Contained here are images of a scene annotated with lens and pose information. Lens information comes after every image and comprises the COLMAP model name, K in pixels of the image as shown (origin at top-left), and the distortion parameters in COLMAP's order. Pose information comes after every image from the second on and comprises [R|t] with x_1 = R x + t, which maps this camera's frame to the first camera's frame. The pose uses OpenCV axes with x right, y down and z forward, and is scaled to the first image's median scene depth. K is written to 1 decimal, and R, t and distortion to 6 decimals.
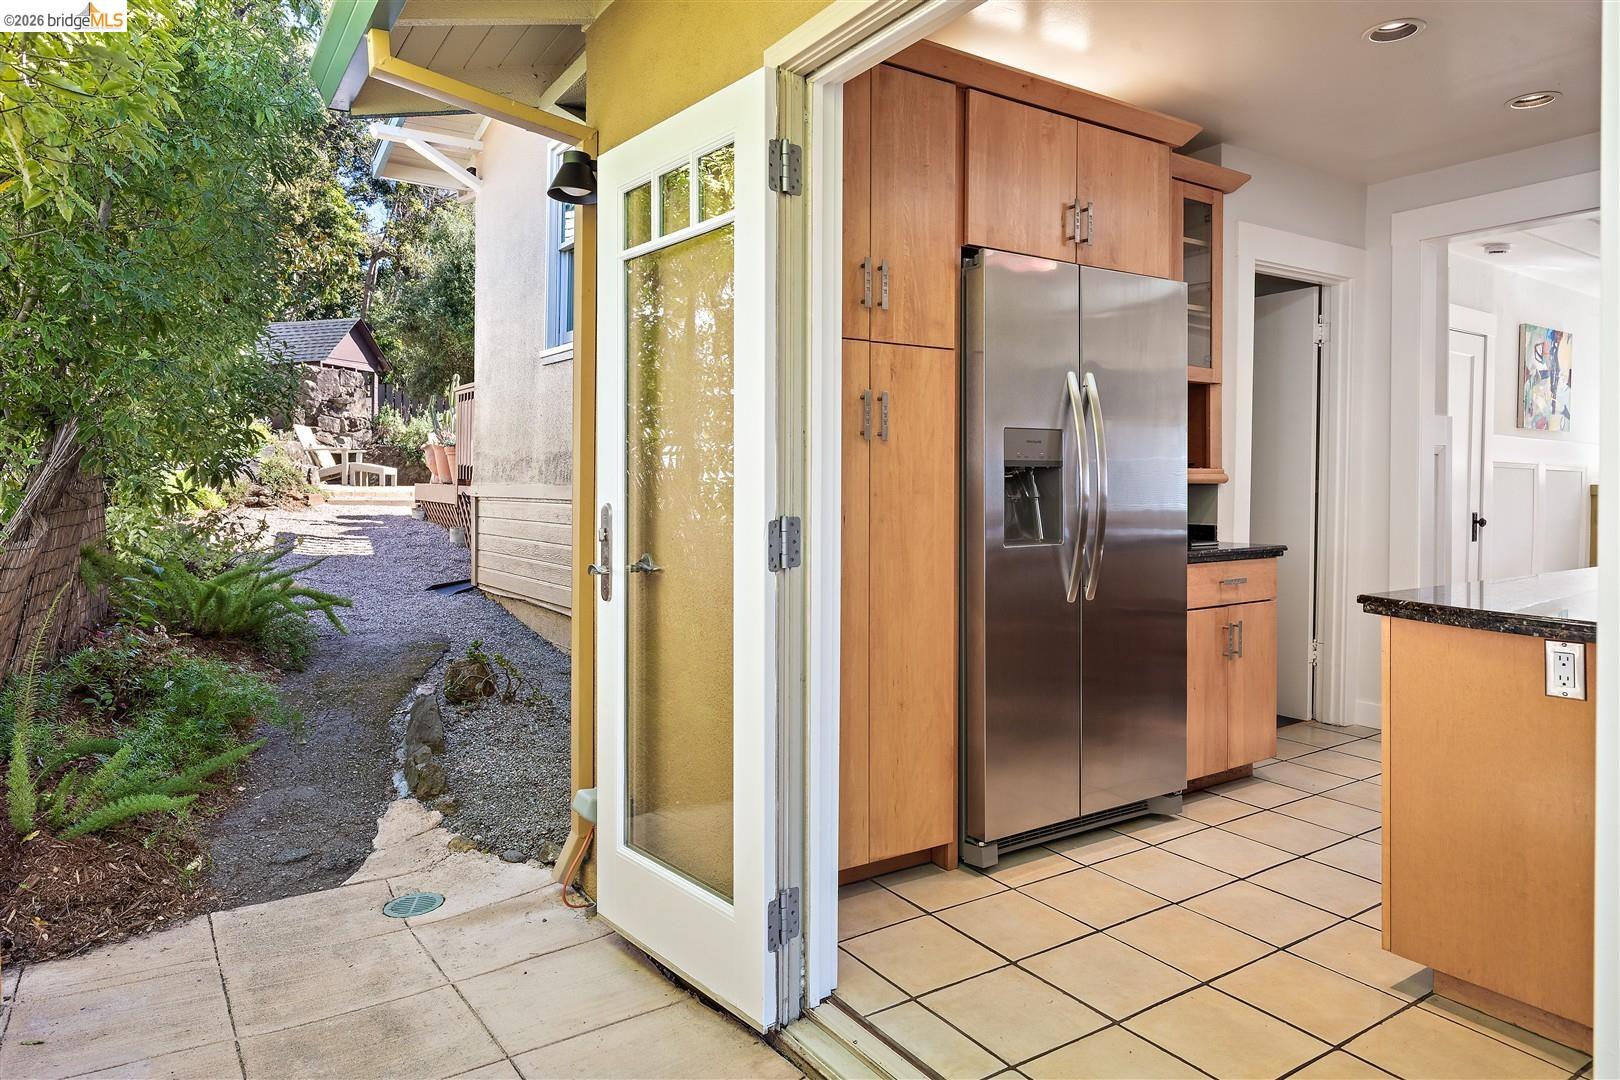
lens RADIAL K [[989.0, 0, 810.3], [0, 989.0, 515.7], [0, 0, 1]] dist [0.000622, -0.000457]
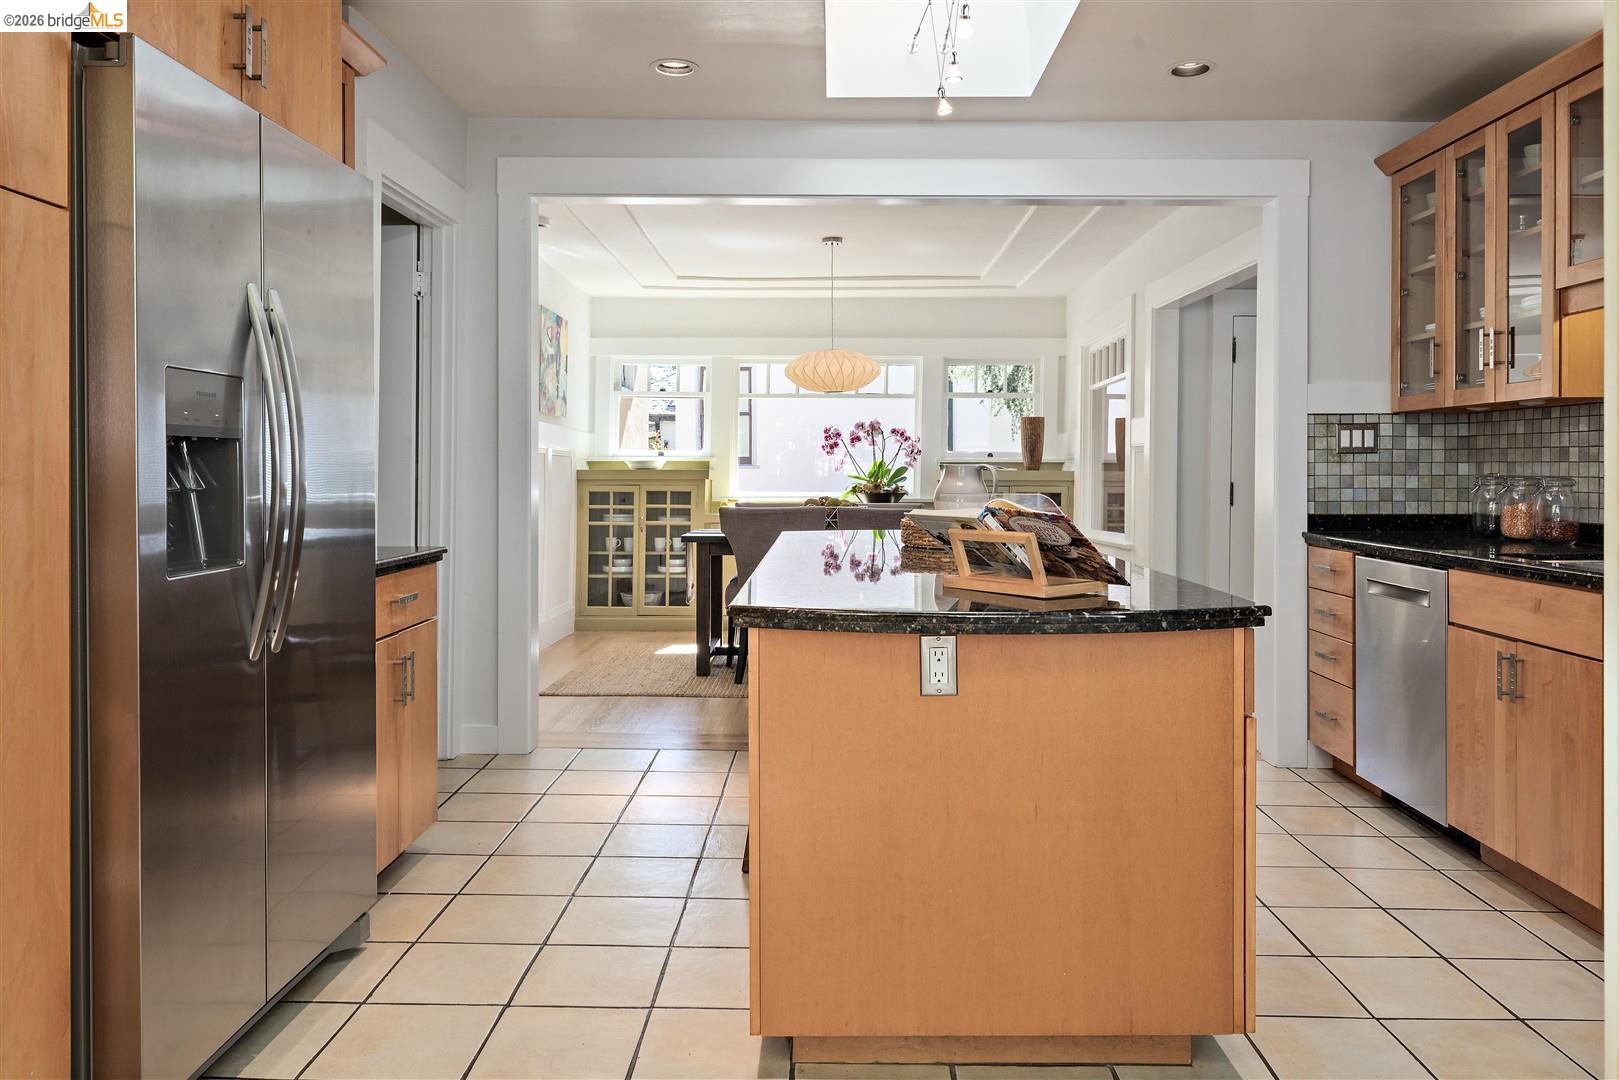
lens RADIAL K [[1139.2, 0, 810.5], [0, 1139.2, 489.5], [0, 0, 1]] dist [0.001707, 0.002349]
pose [[0.559798, -0.013656, 0.828516, -0.127108], [0.025602, 0.999672, -0.000822, -0.008572], [-0.828233, 0.021672, 0.559964, 0.314634]]
